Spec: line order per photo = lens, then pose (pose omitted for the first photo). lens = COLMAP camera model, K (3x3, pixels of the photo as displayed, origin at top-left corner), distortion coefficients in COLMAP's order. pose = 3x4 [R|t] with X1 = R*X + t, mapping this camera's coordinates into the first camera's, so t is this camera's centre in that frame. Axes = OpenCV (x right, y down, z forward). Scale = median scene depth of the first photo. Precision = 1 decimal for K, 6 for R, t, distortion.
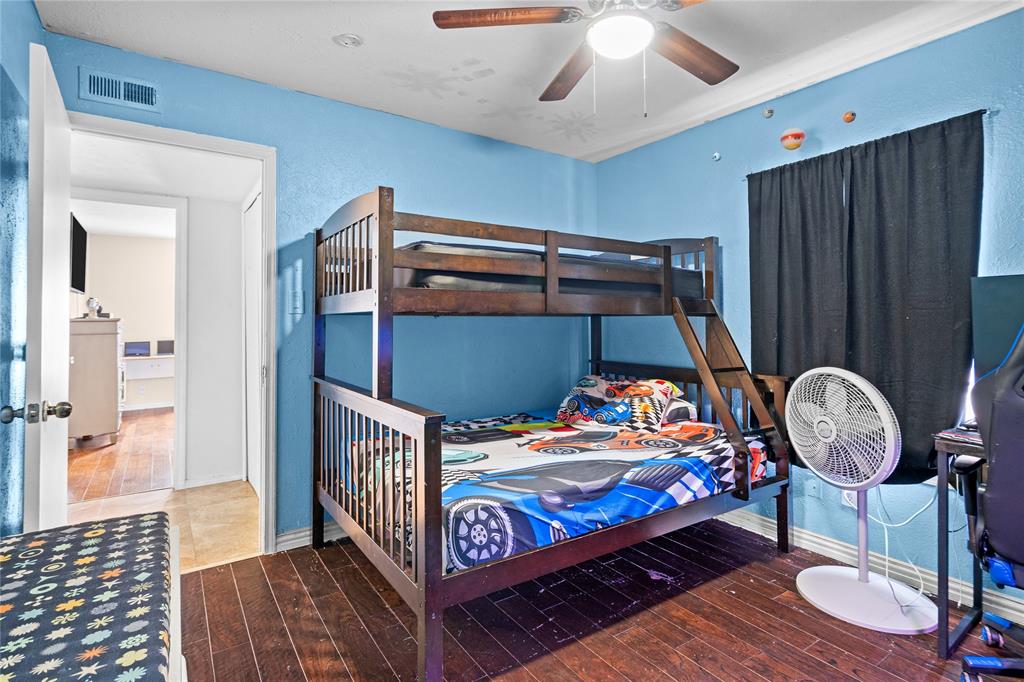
lens RADIAL K [[500.6, 0, 512.8], [0, 500.6, 331.4], [0, 0, 1]] dist [-0.000598, -0.000353]
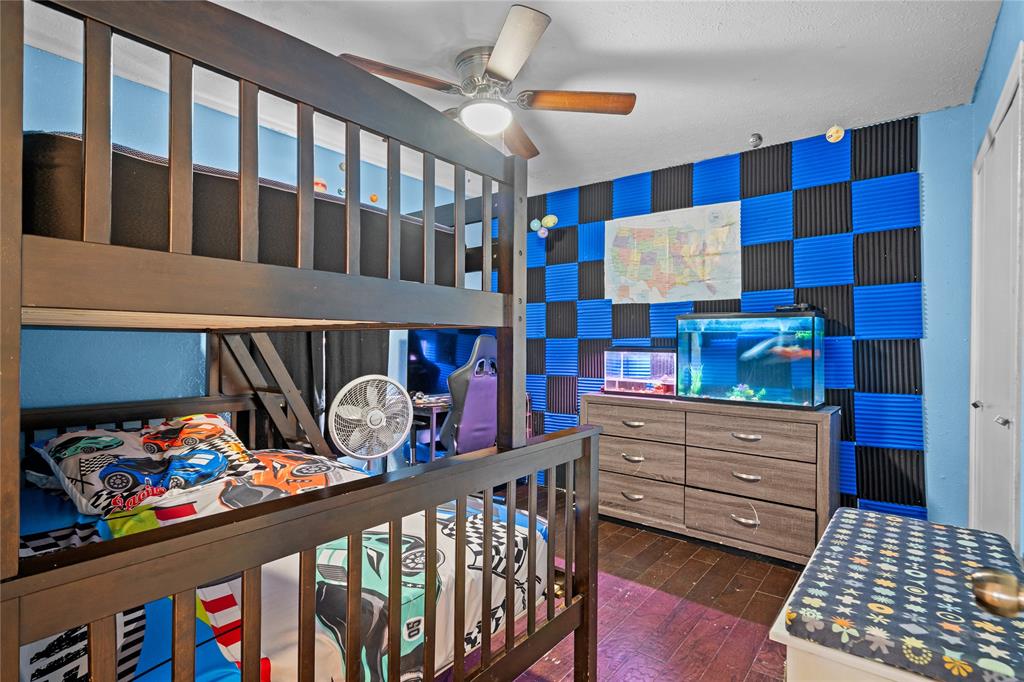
lens RADIAL K [[500.6, 0, 513.3], [0, 500.6, 338.0], [0, 0, 1]] dist [-0.000598, -0.000353]
pose [[-0.286381, 0.010819, 0.958055, -1.732806], [0.009514, 0.999919, -0.008448, -0.034818], [-0.958069, 0.006695, -0.286461, 2.155259]]
